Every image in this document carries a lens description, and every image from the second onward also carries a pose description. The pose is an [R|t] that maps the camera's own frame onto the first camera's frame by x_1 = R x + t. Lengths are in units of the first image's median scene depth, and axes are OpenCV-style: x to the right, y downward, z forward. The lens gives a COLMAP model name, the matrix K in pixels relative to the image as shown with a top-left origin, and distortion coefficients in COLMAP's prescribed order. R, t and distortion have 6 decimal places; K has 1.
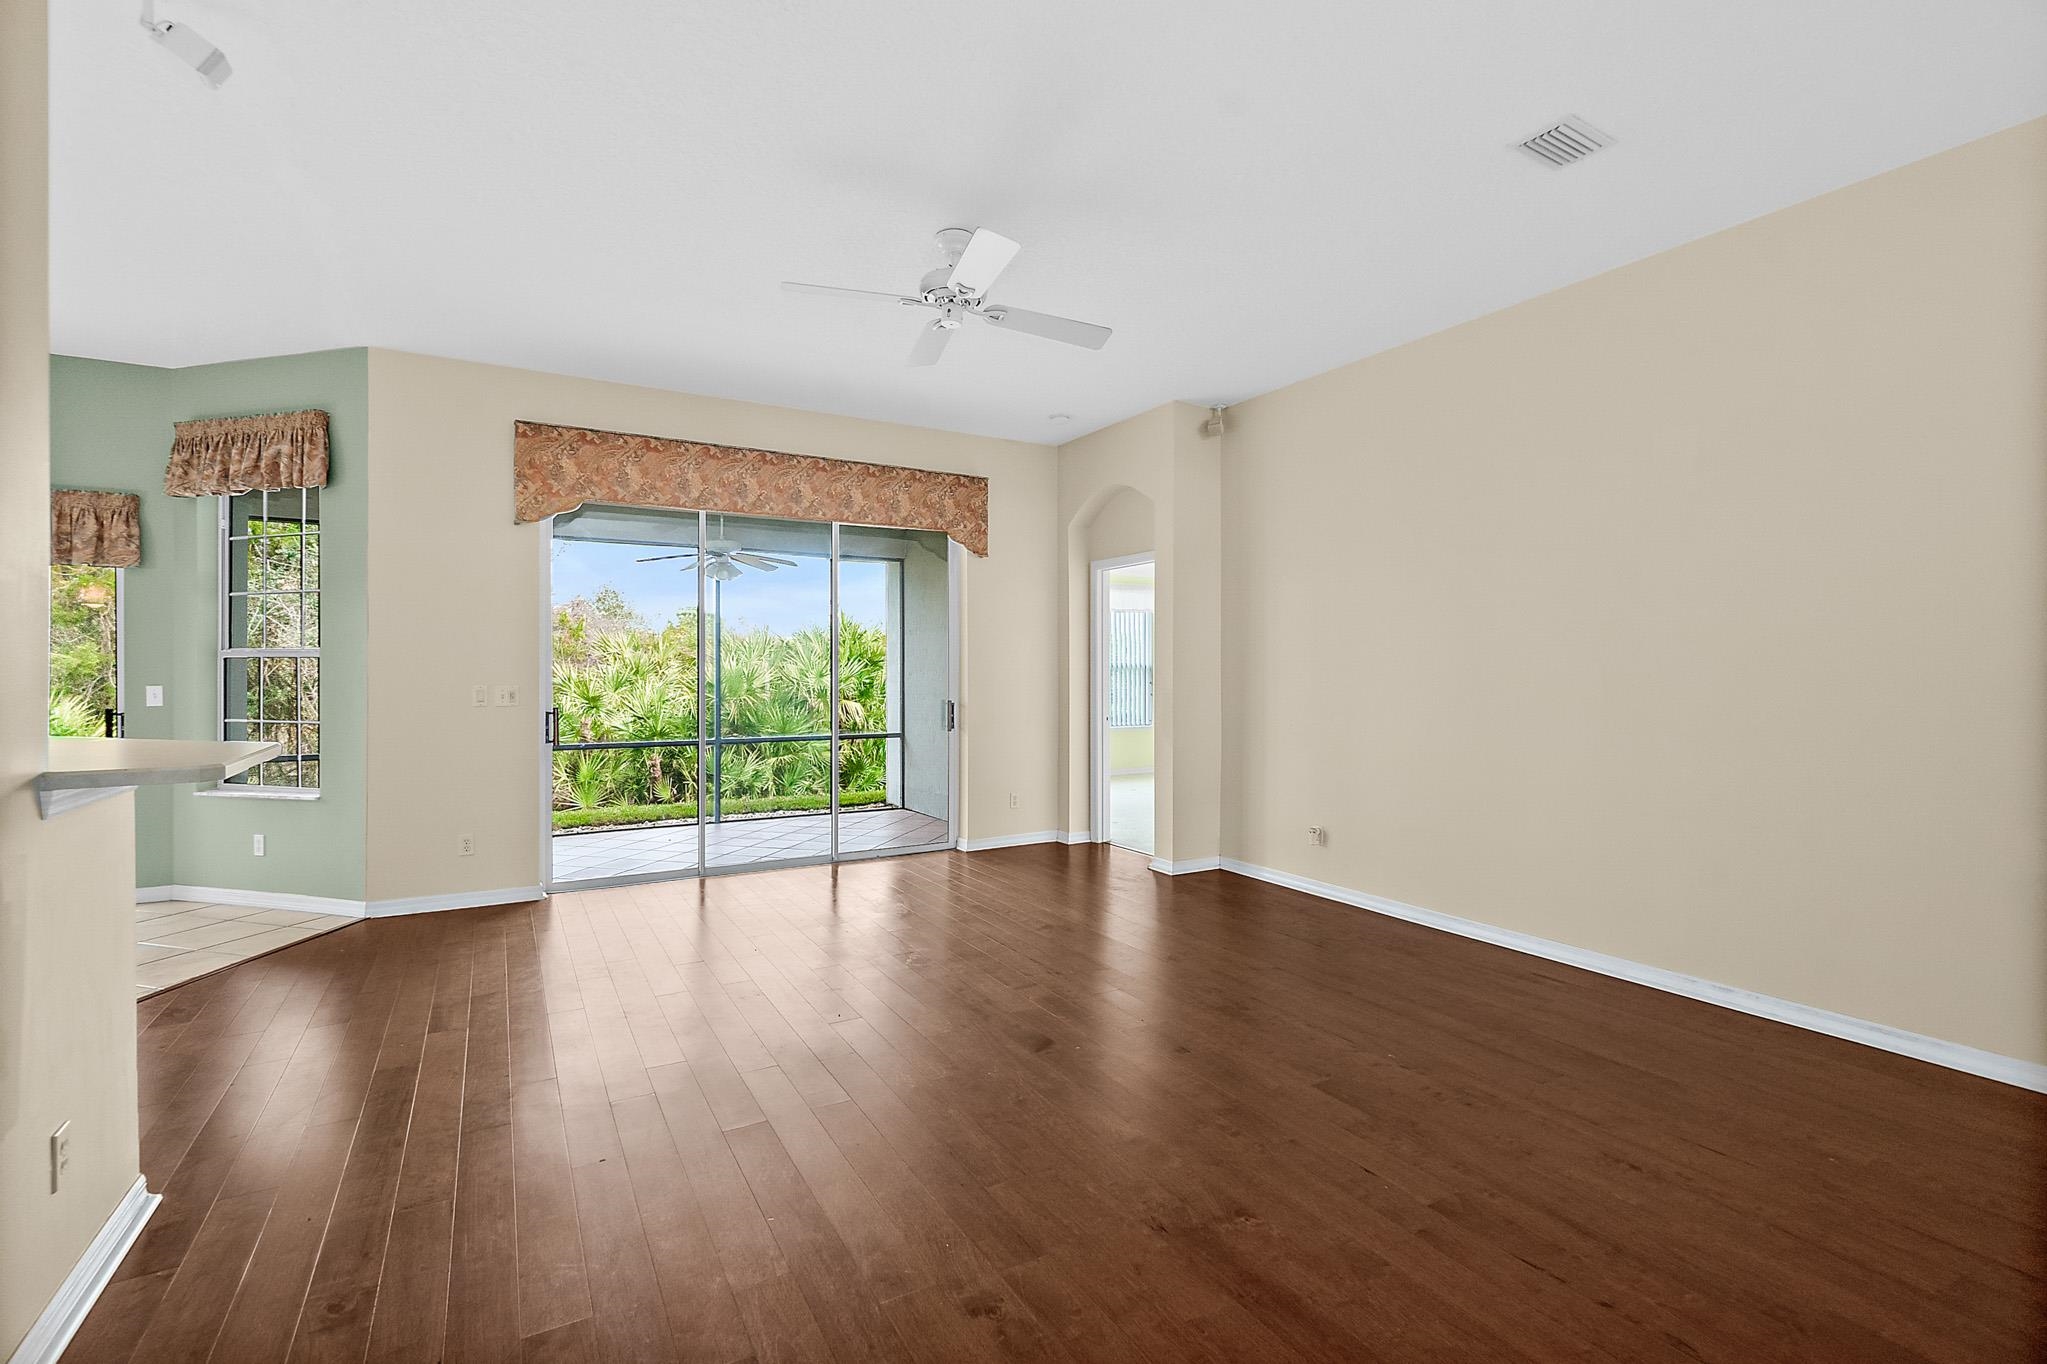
lens RADIAL K [[883.5, 0, 1014.2], [0, 883.5, 672.7], [0, 0, 1]] dist [-0.011282, 0.000080]
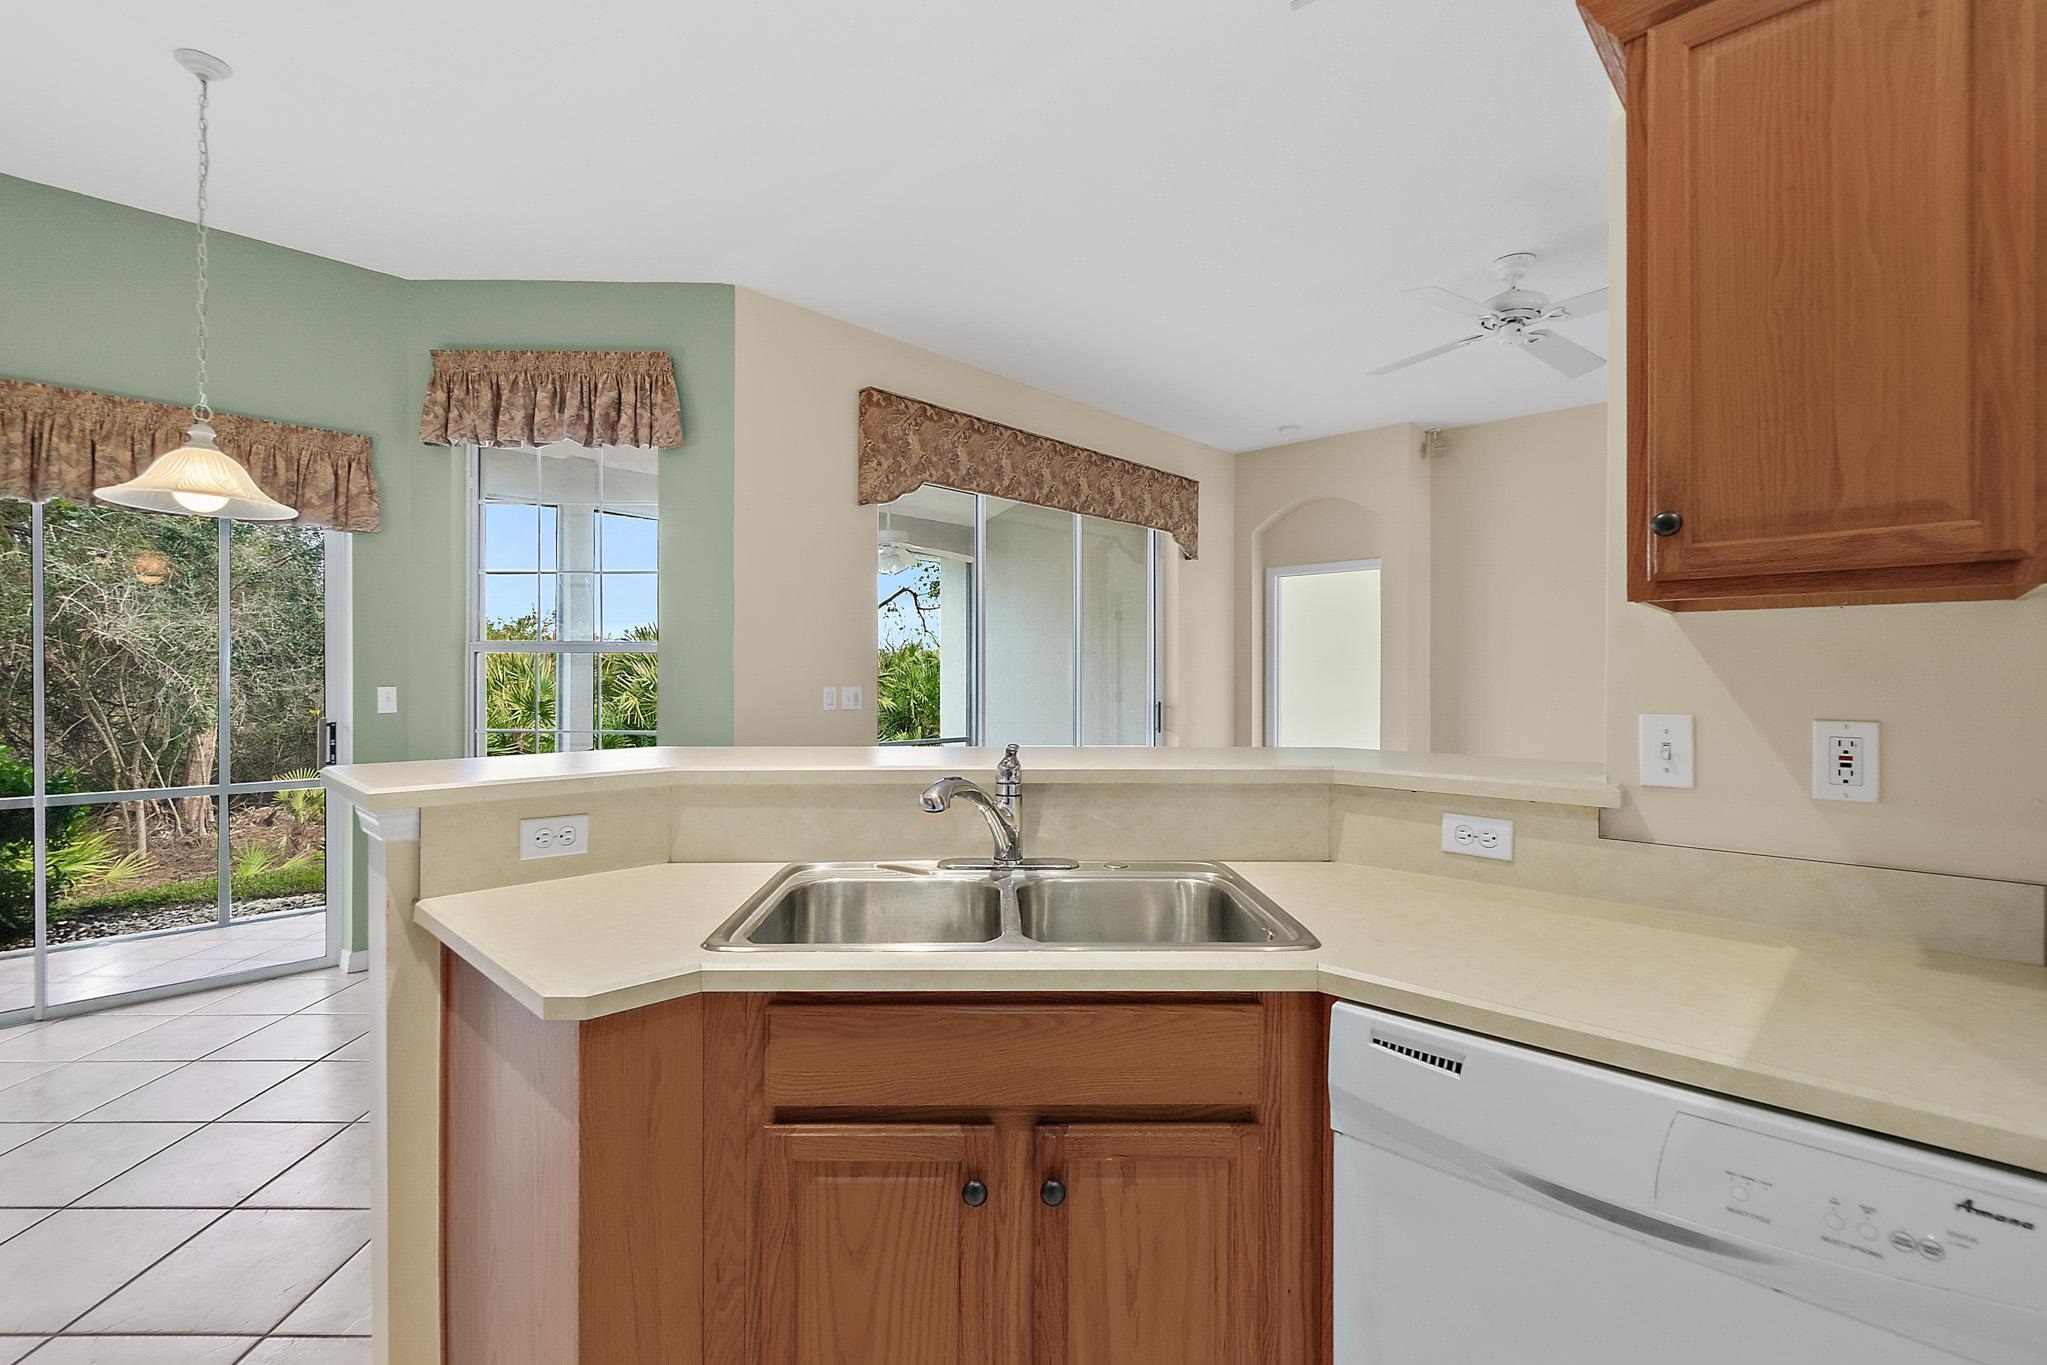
lens RADIAL K [[901.8, 0, 996.3], [0, 901.8, 673.6], [0, 0, 1]] dist [-0.001297, 0.000442]
pose [[0.965159, 0.003764, 0.261635, -0.661788], [-0.002231, 0.999979, -0.006155, 0.006742], [-0.261653, 0.005357, 0.965147, 0.087912]]
